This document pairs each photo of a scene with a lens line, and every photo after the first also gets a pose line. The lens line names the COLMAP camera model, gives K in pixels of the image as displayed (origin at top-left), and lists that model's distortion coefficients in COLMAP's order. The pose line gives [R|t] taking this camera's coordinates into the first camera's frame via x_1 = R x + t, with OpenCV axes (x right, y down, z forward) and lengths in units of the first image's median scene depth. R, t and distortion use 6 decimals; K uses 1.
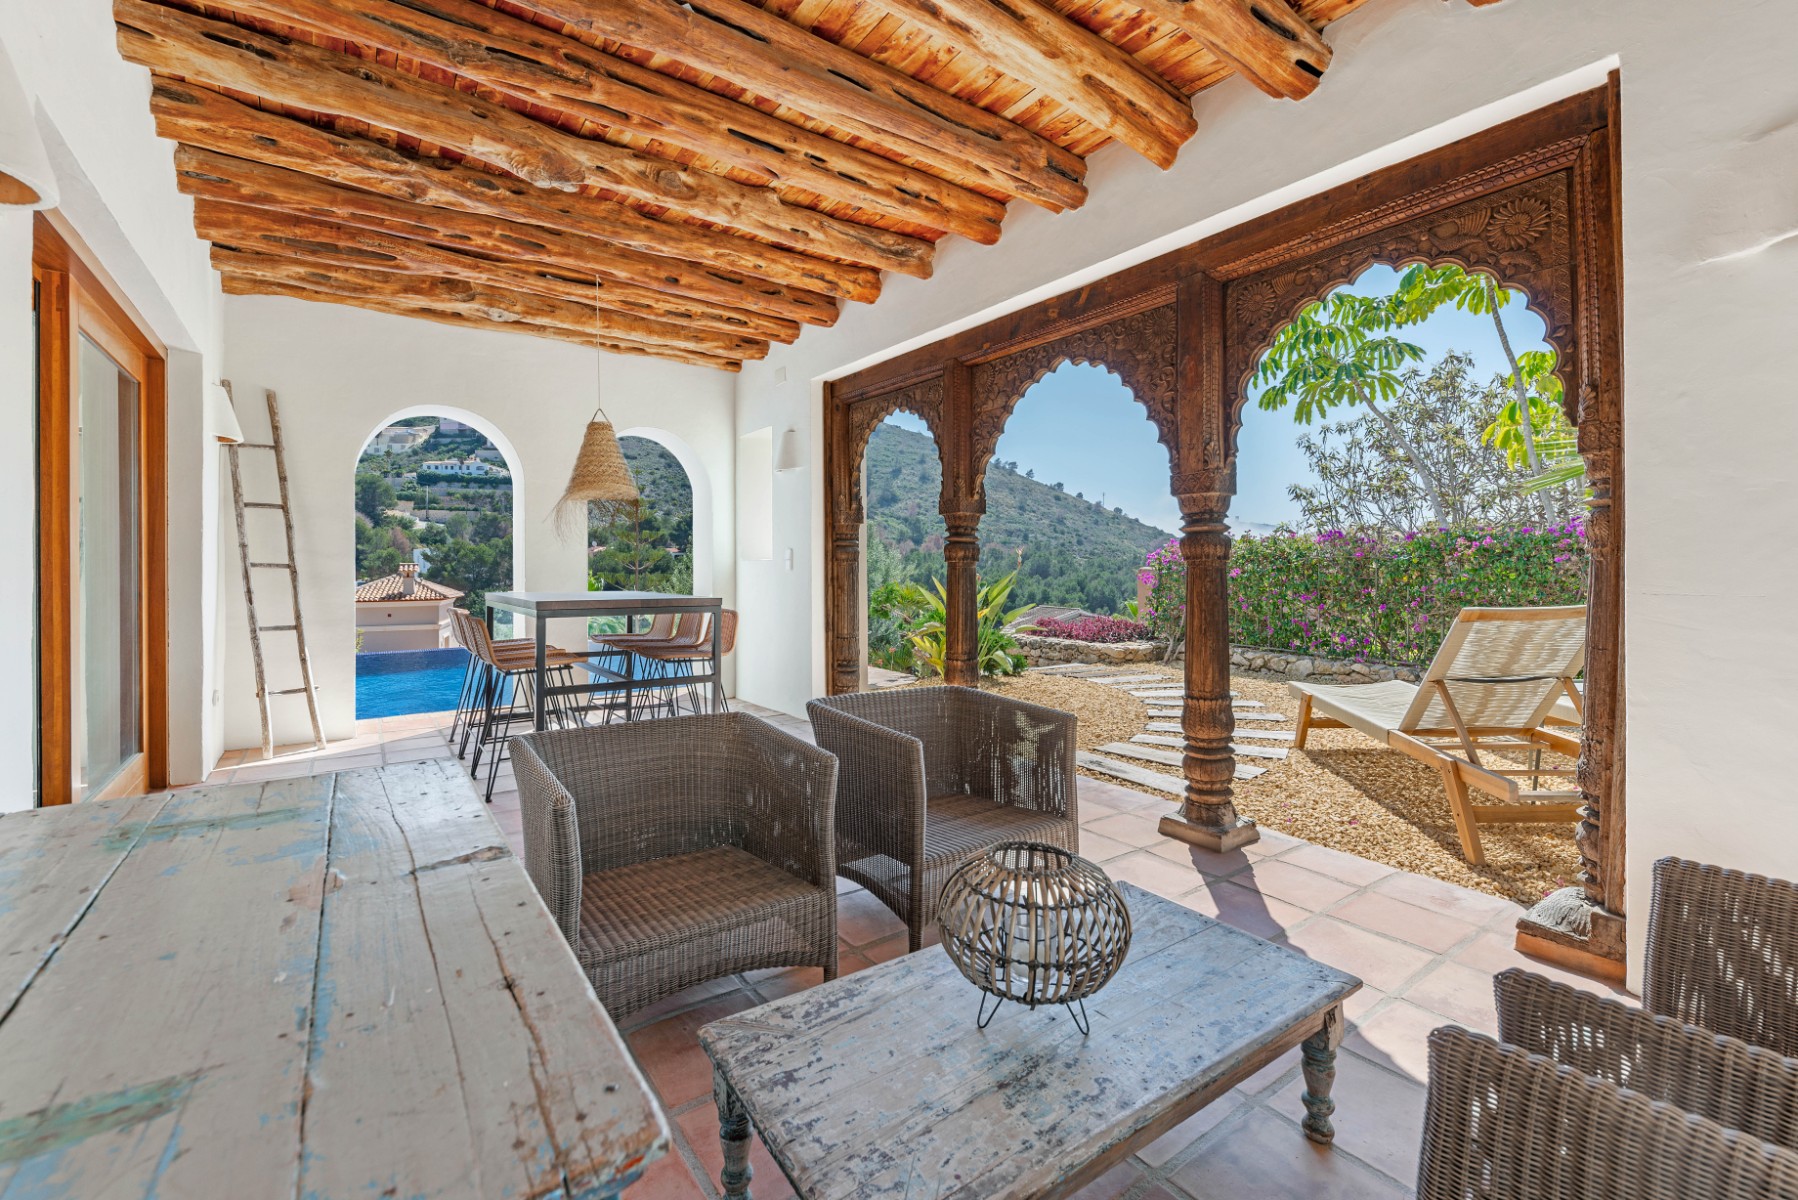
lens RADIAL K [[746.1, 0, 897.0], [0, 746.1, 586.3], [0, 0, 1]] dist [-0.000476, -0.000147]
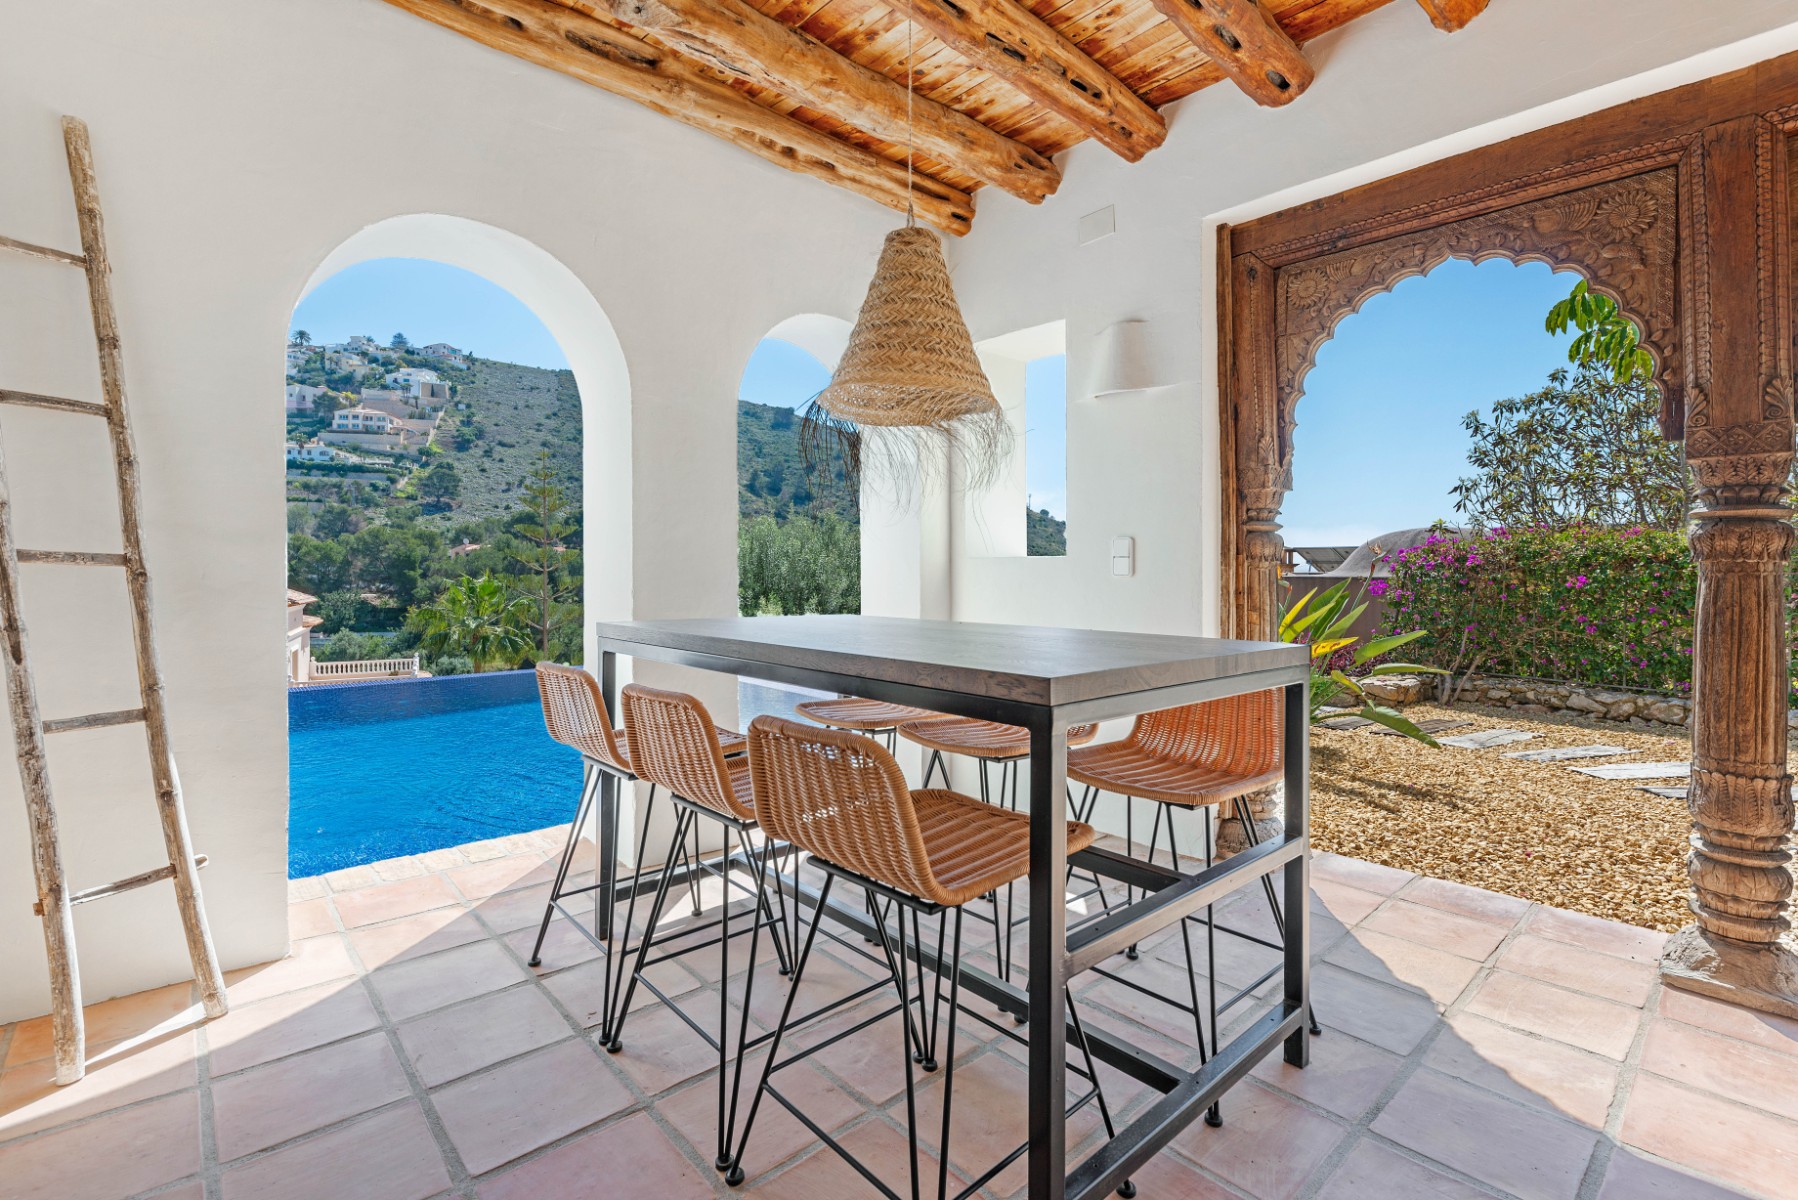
lens RADIAL K [[785.9, 0, 897.4], [0, 785.9, 595.4], [0, 0, 1]] dist [-0.000829, -0.001952]
pose [[0.992514, 0.002907, 0.122095, -0.390177], [-0.003670, 0.999975, 0.006028, -0.010259], [-0.122075, -0.006431, 0.992500, 0.455917]]
